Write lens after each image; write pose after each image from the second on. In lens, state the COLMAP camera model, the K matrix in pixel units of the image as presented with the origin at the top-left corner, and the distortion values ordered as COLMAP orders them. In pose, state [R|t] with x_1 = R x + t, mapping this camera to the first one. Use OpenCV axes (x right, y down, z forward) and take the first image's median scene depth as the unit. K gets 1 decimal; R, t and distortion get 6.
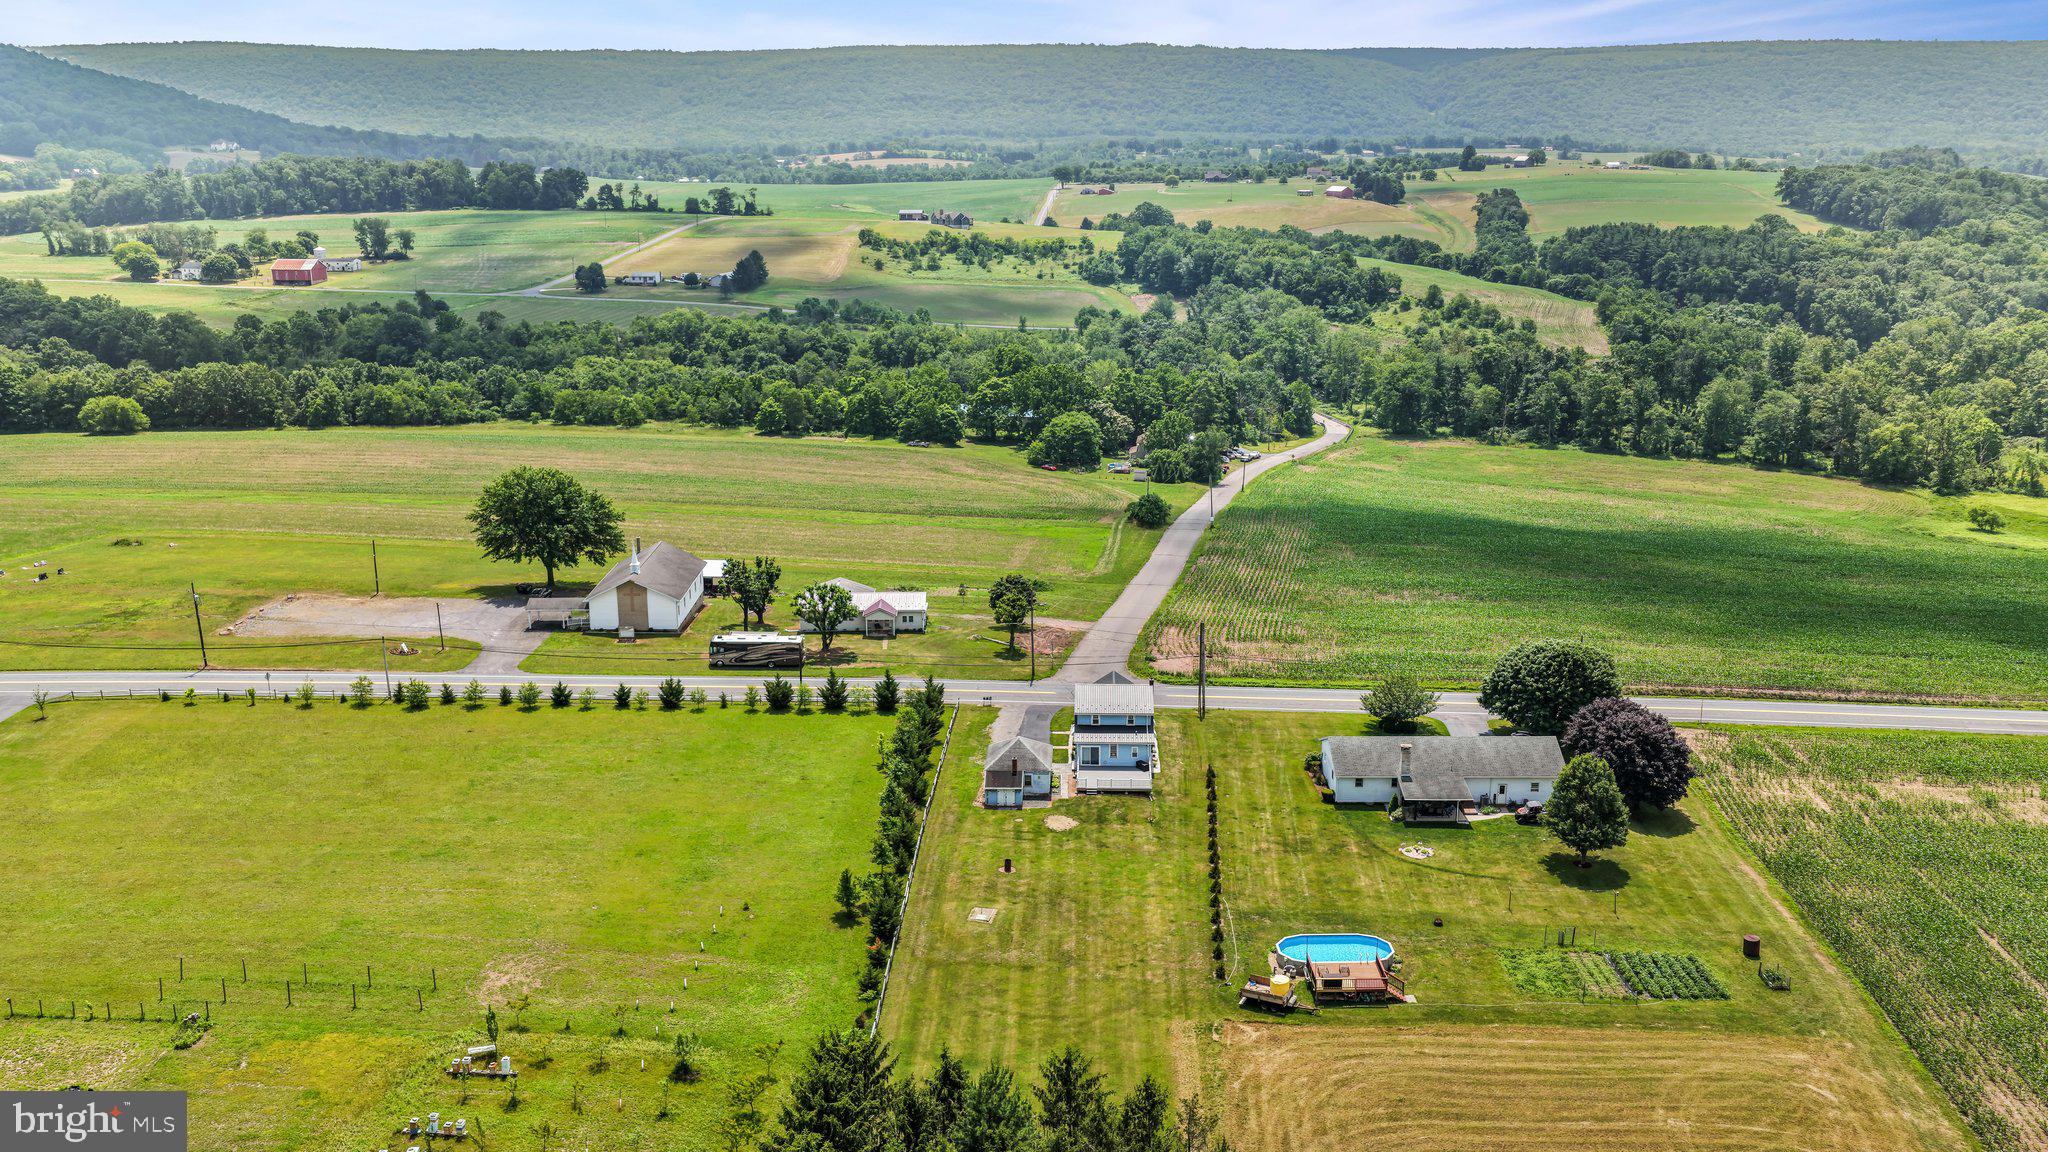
lens RADIAL K [[1641.4, 0, 1024.9], [0, 1641.4, 570.4], [0, 0, 1]] dist [-0.006179, 0.032468]
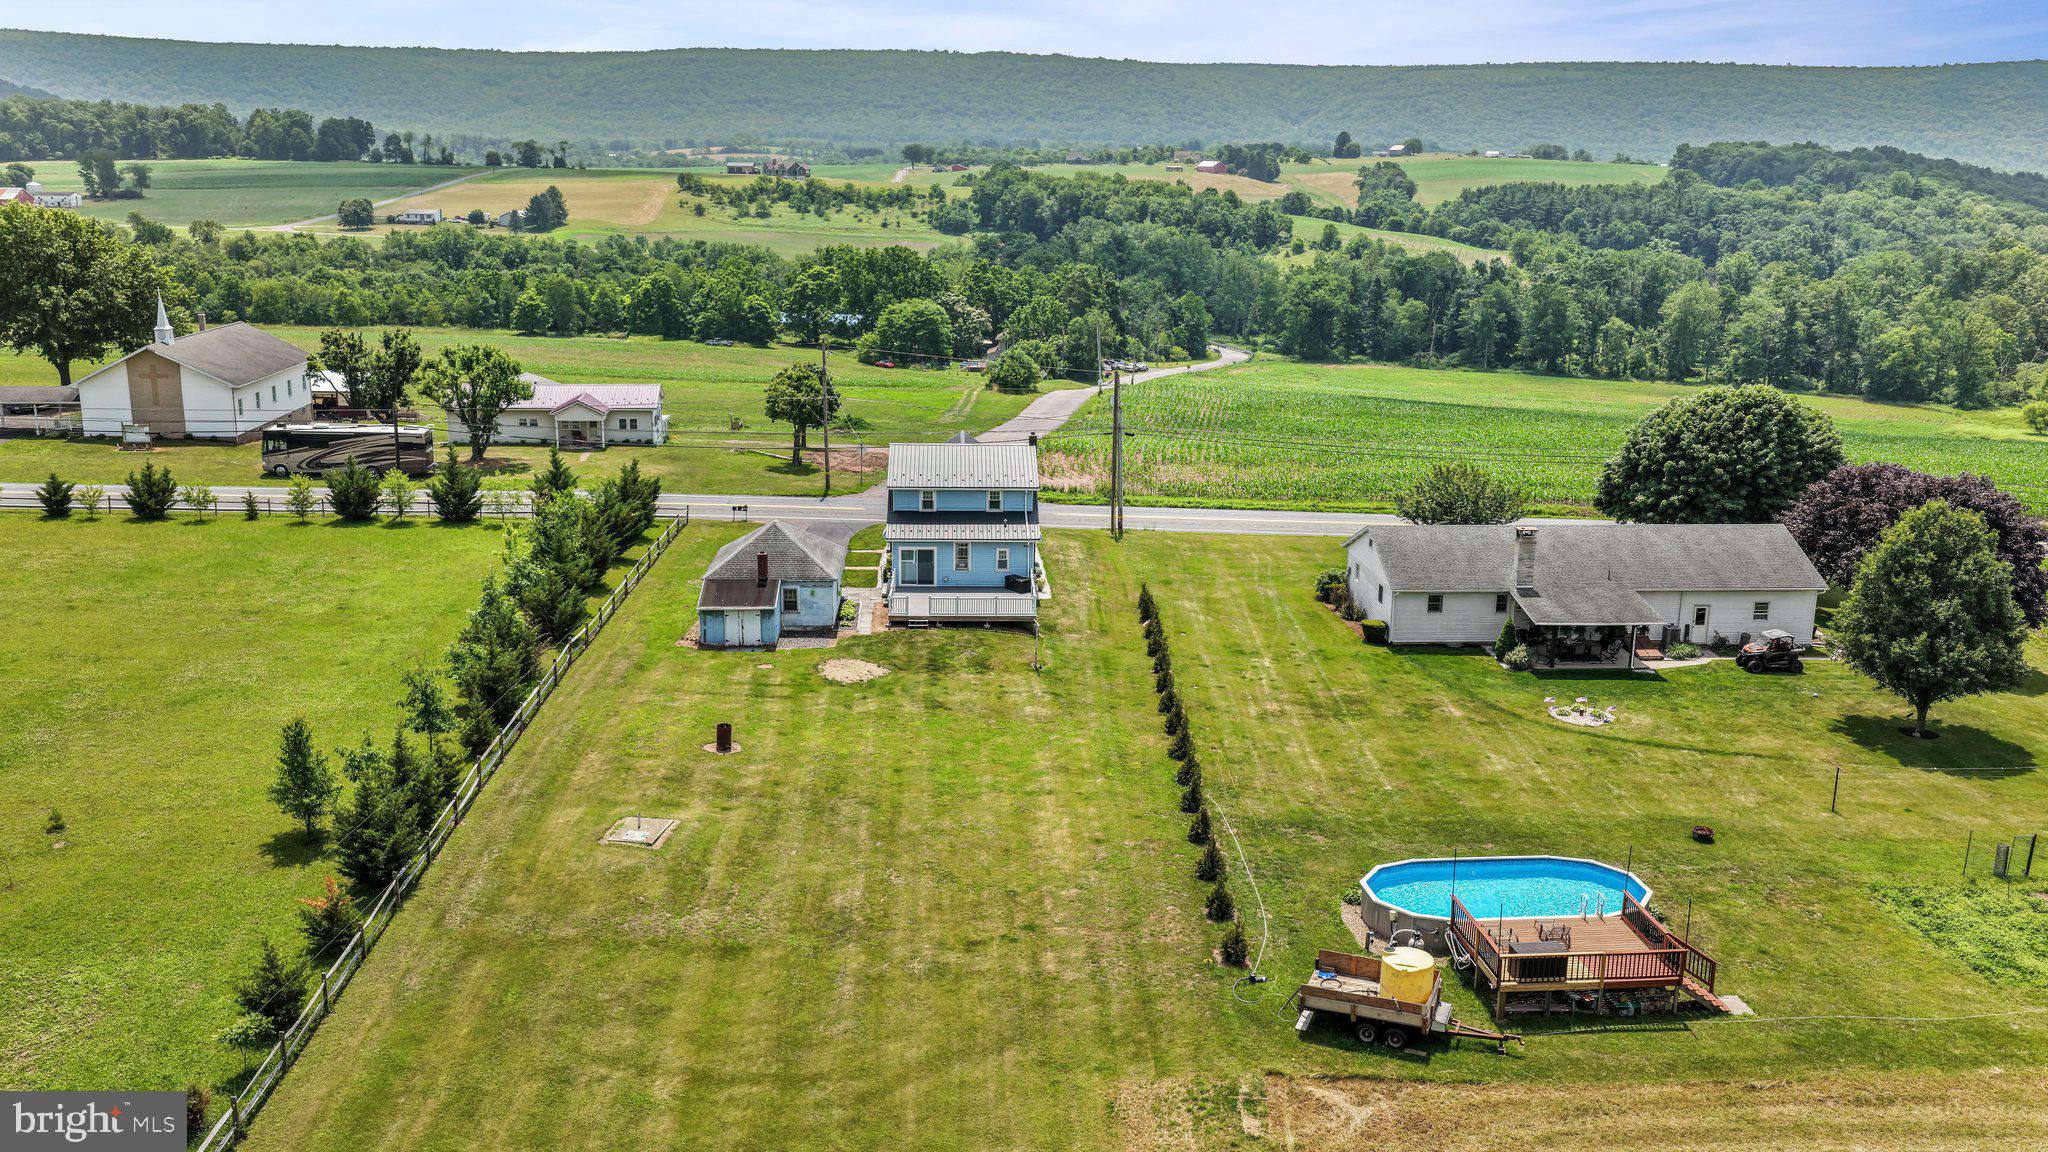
lens RADIAL K [[1641.4, 0, 1020.5], [0, 1641.4, 583.5], [0, 0, 1]] dist [-0.006179, 0.032468]
pose [[0.996386, -0.000742, 0.084941, 0.022359], [0.002569, 0.999768, -0.021404, 0.102697], [-0.084905, 0.021545, 0.996156, 0.380036]]
